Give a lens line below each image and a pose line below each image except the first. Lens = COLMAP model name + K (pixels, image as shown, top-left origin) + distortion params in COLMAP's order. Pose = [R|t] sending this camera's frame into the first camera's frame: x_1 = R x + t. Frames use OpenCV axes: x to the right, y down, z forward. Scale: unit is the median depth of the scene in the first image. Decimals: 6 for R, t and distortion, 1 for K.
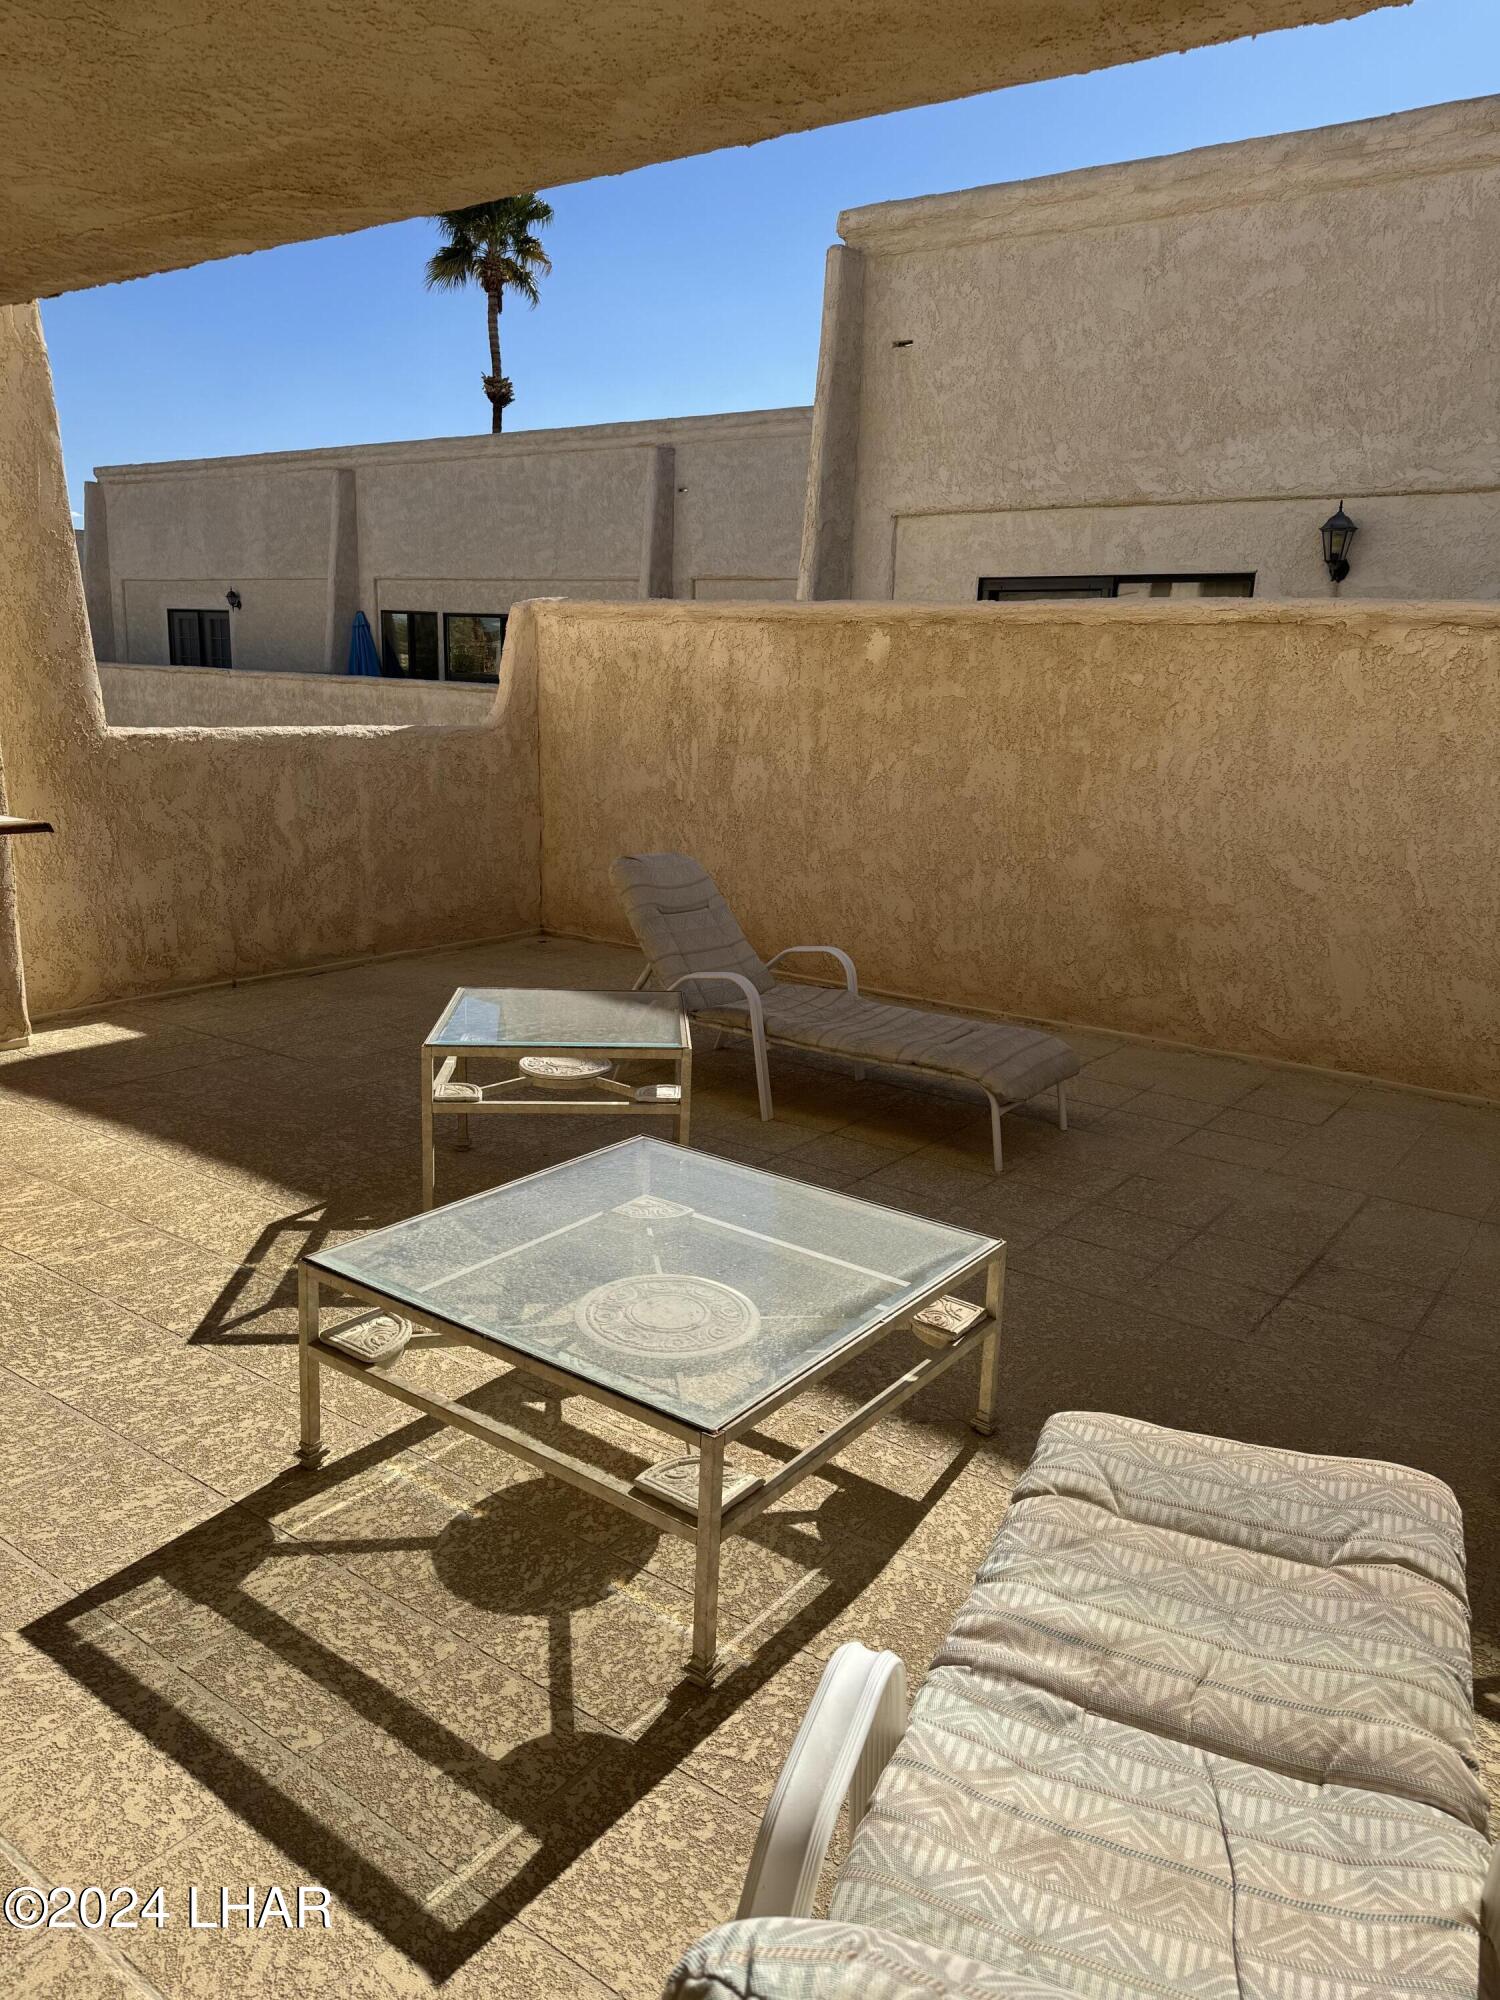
lens RADIAL K [[1414.2, 0, 750.0], [0, 1414.2, 1000.0], [0, 0, 1]] dist [0.029078, -0.037972]
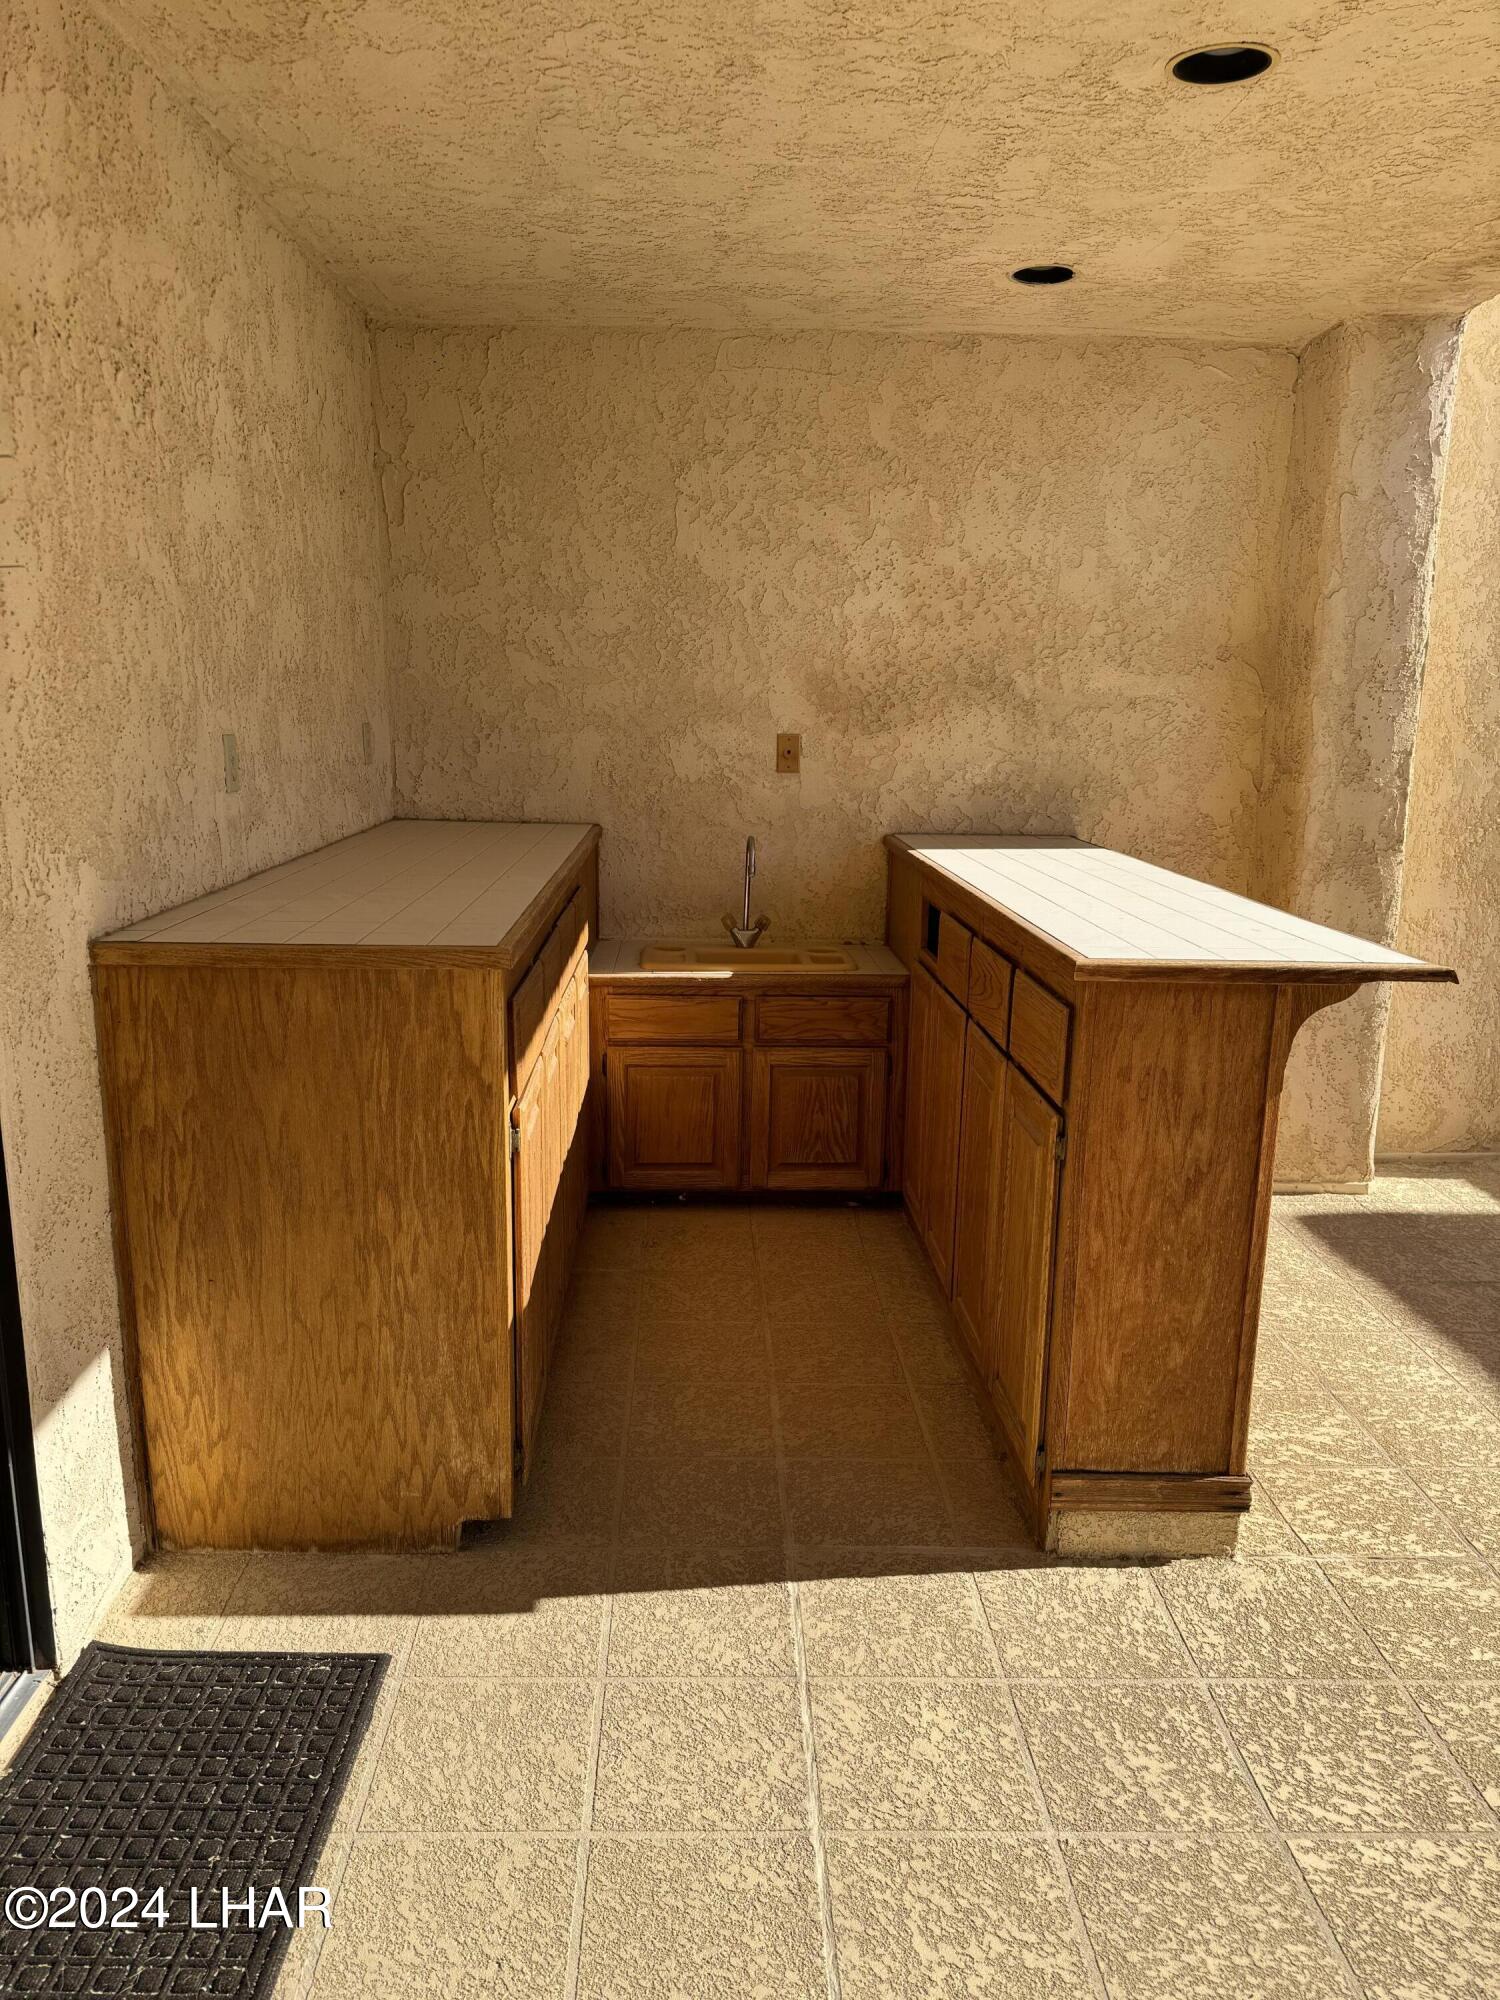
lens RADIAL K [[1414.2, 0, 750.0], [0, 1414.2, 1000.0], [0, 0, 1]] dist [0.029078, -0.037972]
pose [[0.615944, 0.142722, -0.774753, -0.132188], [-0.176416, 0.983465, 0.040916, -0.061828], [0.767782, 0.111477, 0.630938, 0.240726]]
